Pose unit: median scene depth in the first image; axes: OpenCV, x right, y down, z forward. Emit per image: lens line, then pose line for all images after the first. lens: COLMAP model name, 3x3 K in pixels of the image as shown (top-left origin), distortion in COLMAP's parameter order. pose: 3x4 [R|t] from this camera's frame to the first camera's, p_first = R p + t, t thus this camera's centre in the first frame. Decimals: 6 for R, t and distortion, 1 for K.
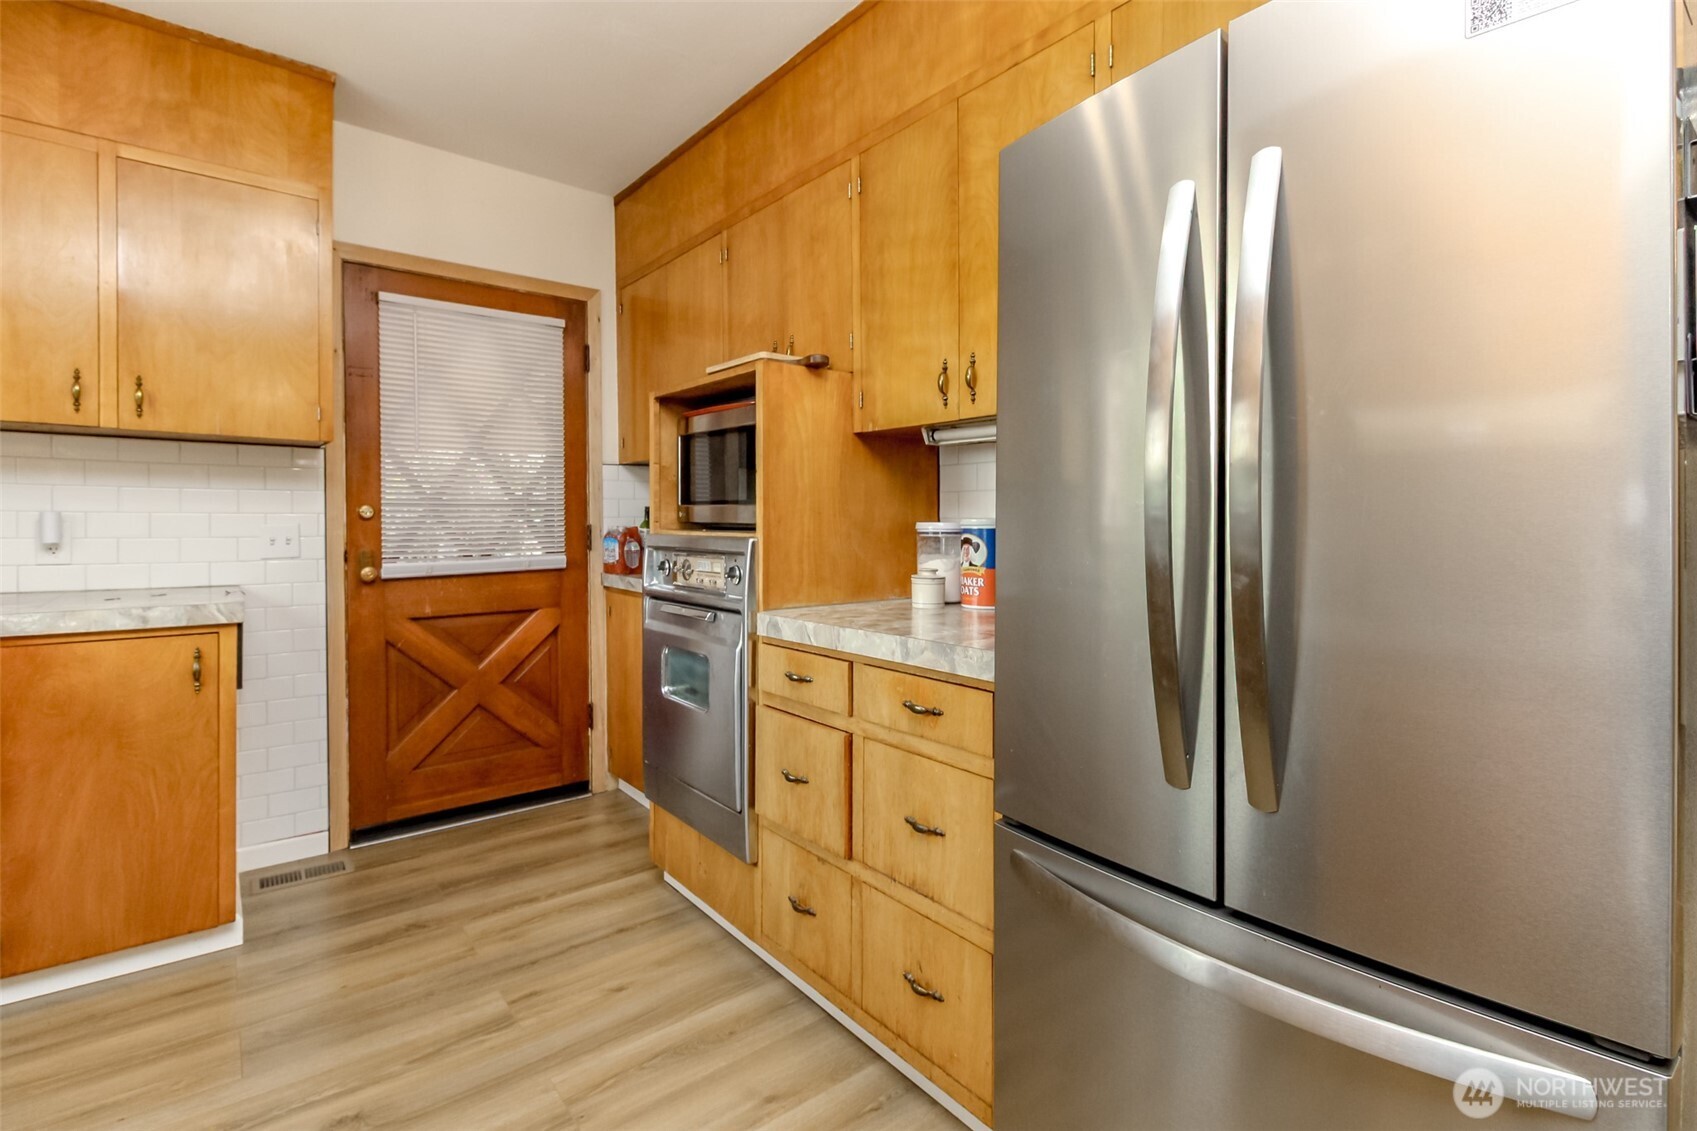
lens RADIAL K [[791.0, 0, 835.6], [0, 791.0, 533.9], [0, 0, 1]] dist [0.014046, -0.007249]
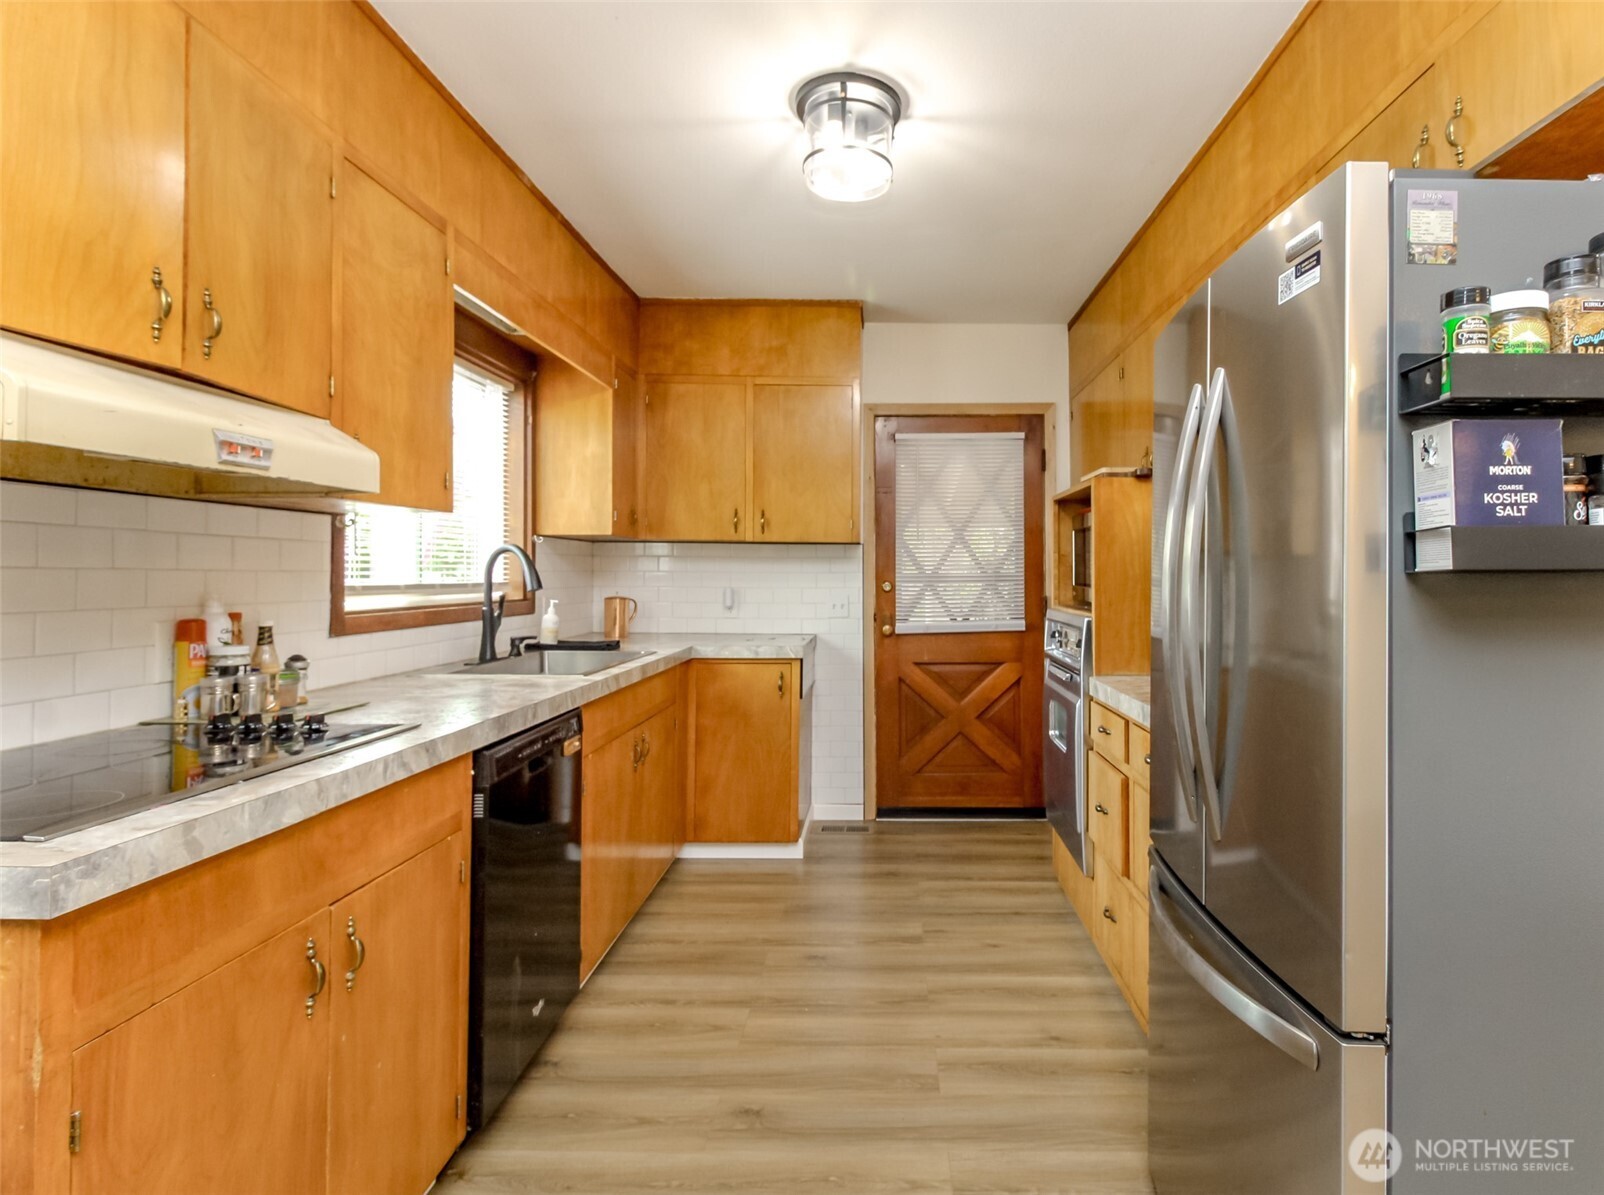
lens RADIAL K [[864.8, 0, 911.6], [0, 864.8, 566.4], [0, 0, 1]] dist [0.019818, -0.002235]
pose [[0.790218, -0.002069, -0.612822, 0.412257], [-0.010080, 0.999815, -0.016373, -0.040133], [0.612742, 0.019116, 0.790051, -0.214087]]
